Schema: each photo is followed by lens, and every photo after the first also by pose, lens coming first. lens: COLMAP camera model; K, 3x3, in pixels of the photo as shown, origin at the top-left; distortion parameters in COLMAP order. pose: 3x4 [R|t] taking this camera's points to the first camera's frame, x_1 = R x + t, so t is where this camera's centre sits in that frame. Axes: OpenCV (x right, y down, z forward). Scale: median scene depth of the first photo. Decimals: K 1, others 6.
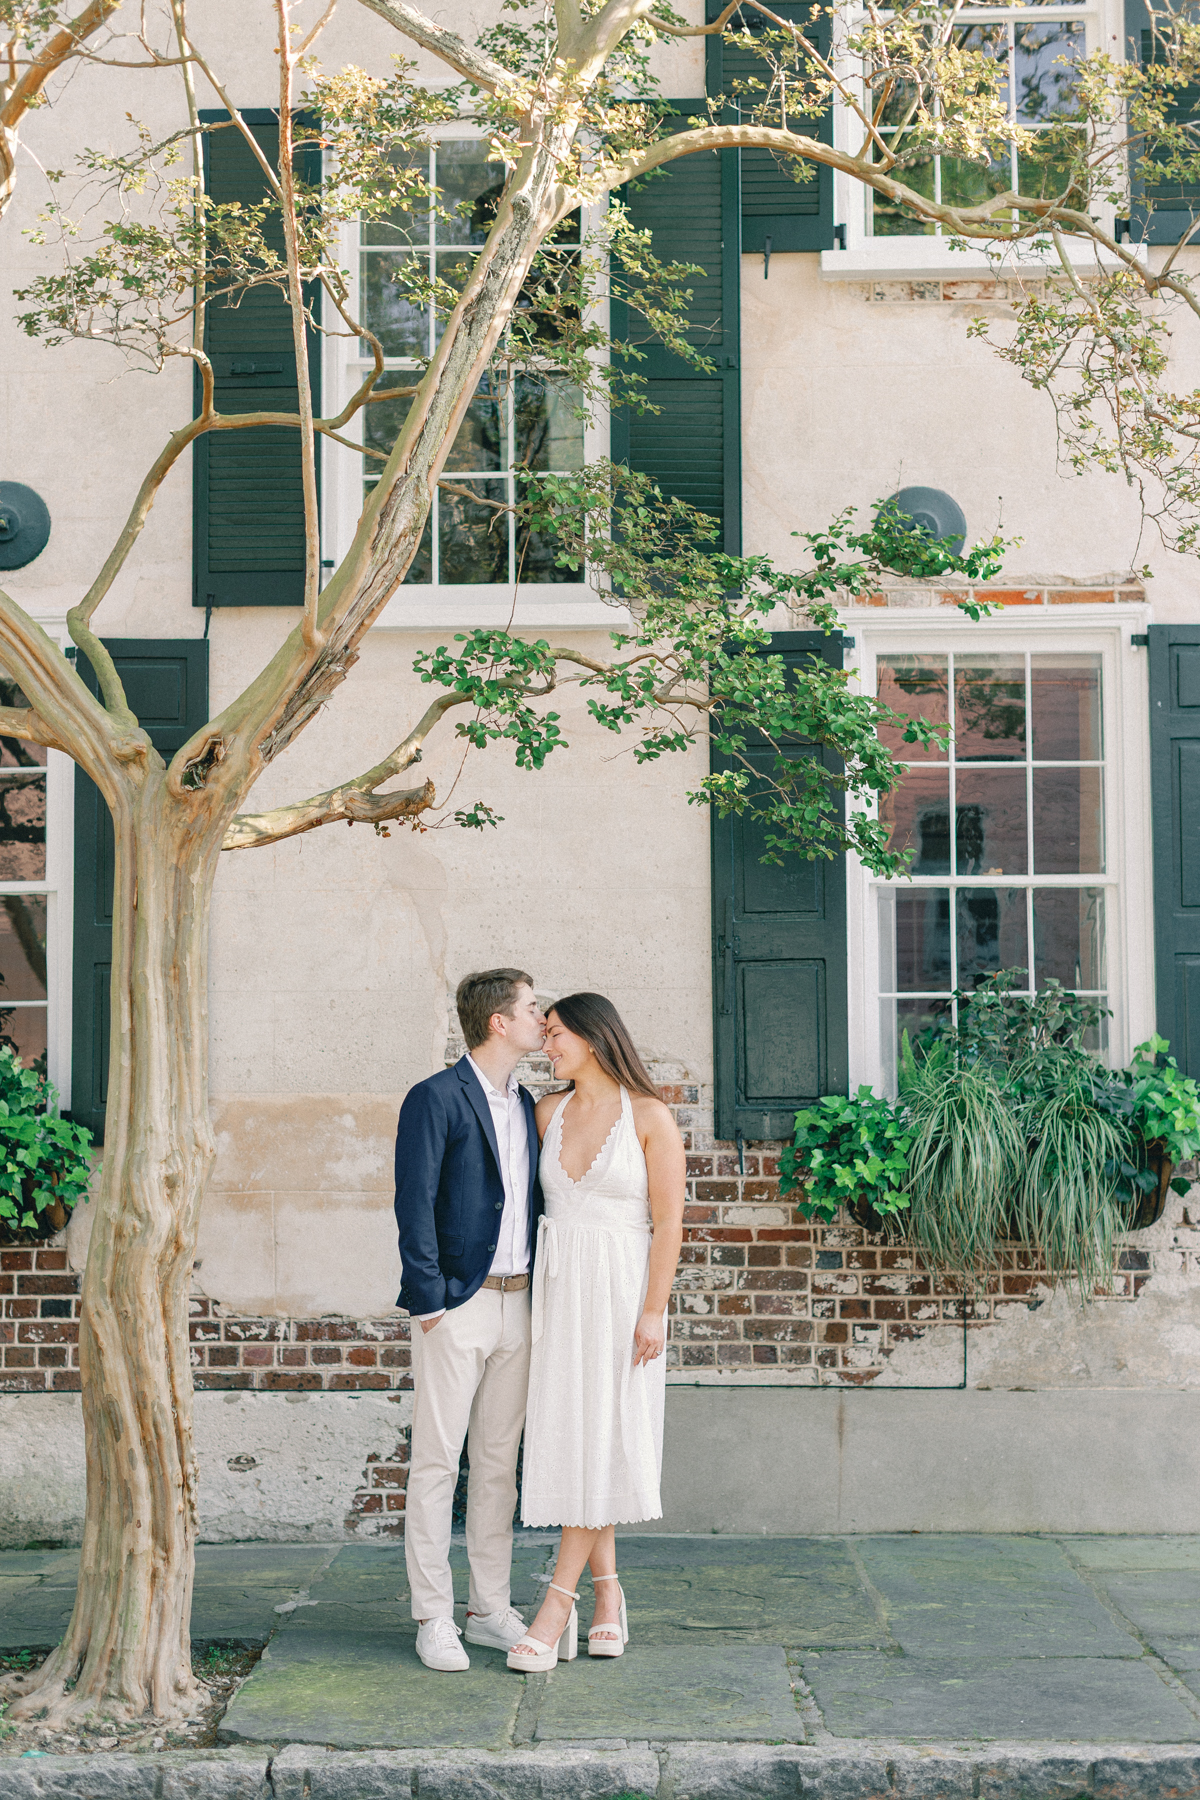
lens RADIAL K [[2773.4, 0, 604.8], [0, 2773.4, 939.8], [0, 0, 1]] dist [0.005126, -0.007468]
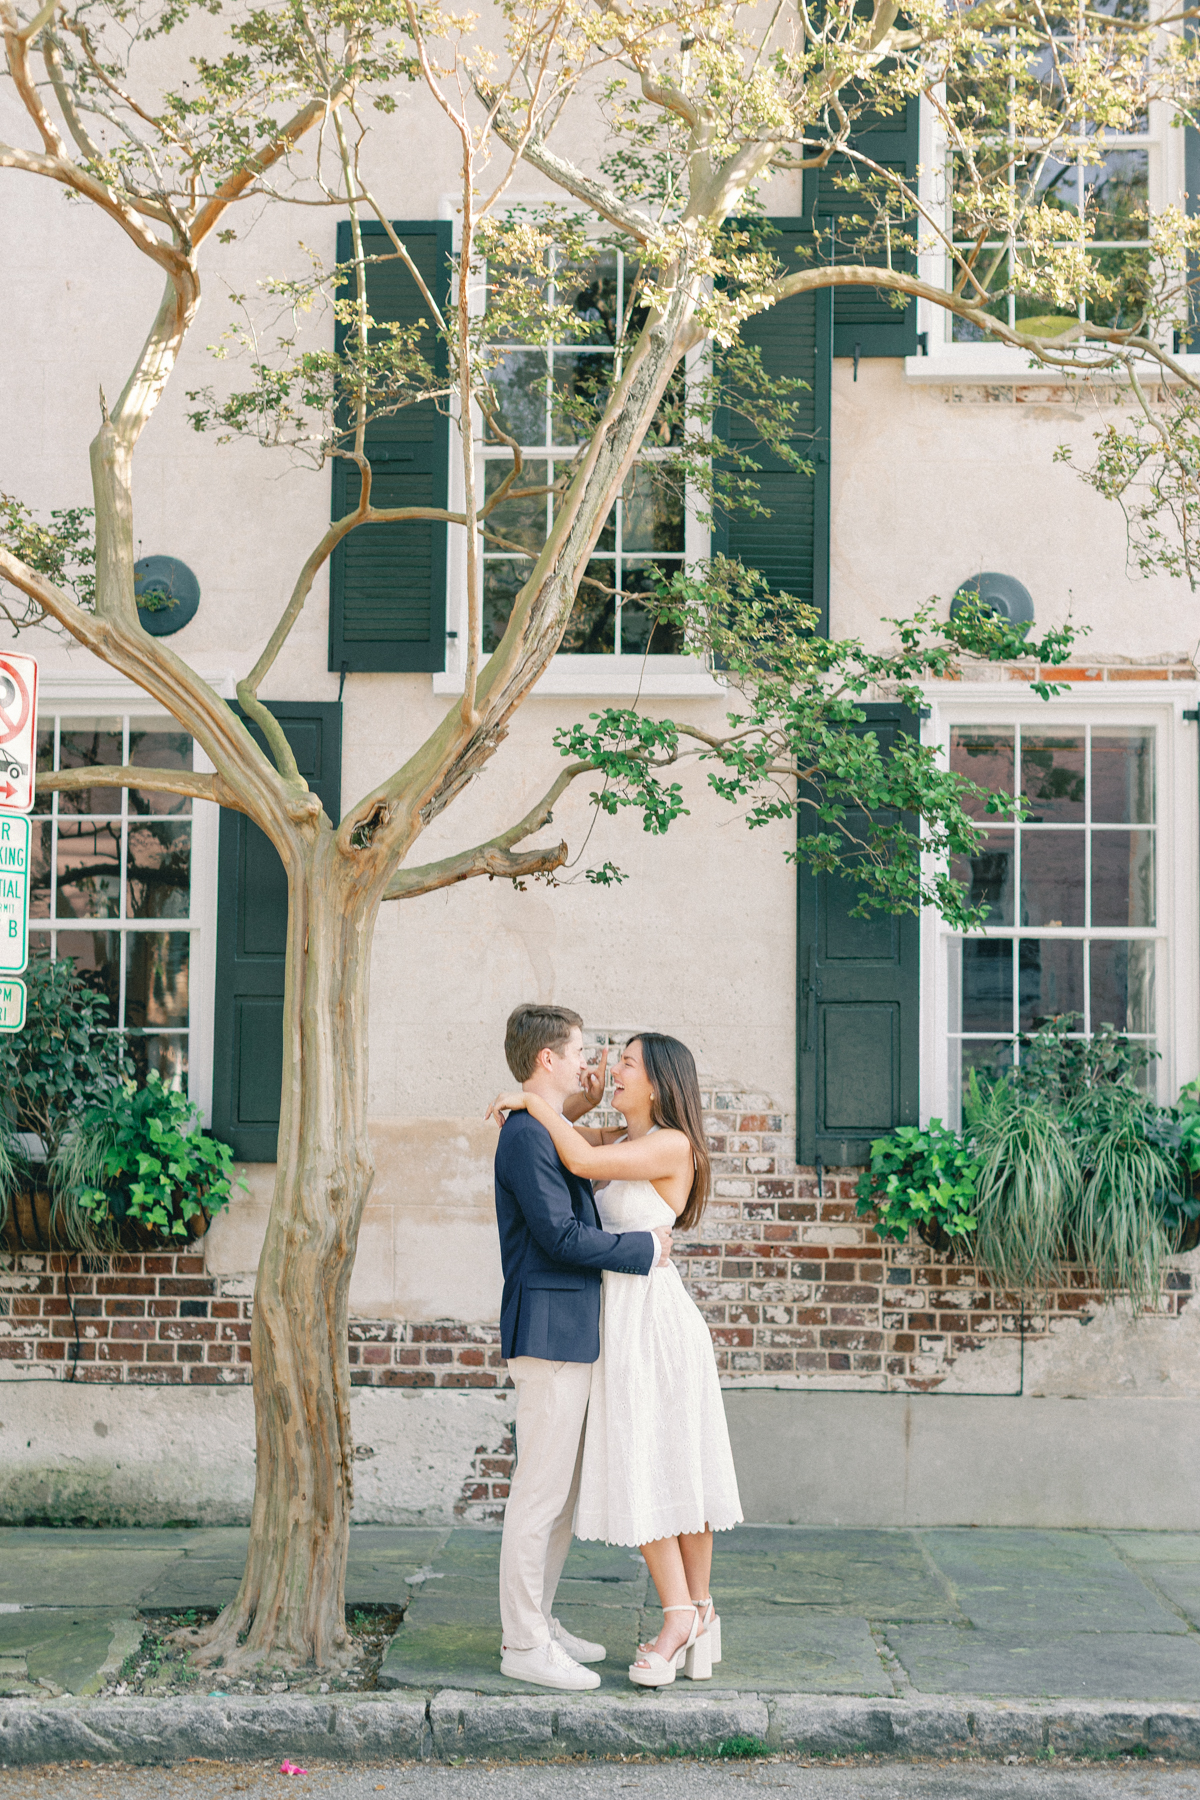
lens RADIAL K [[2773.4, 0, 604.8], [0, 2773.4, 939.8], [0, 0, 1]] dist [0.005126, -0.007468]
pose [[0.999858, 0.015729, -0.006096, -0.032900], [-0.015774, 0.999847, -0.007519, -0.007942], [0.005977, 0.007614, 0.999953, -0.104324]]
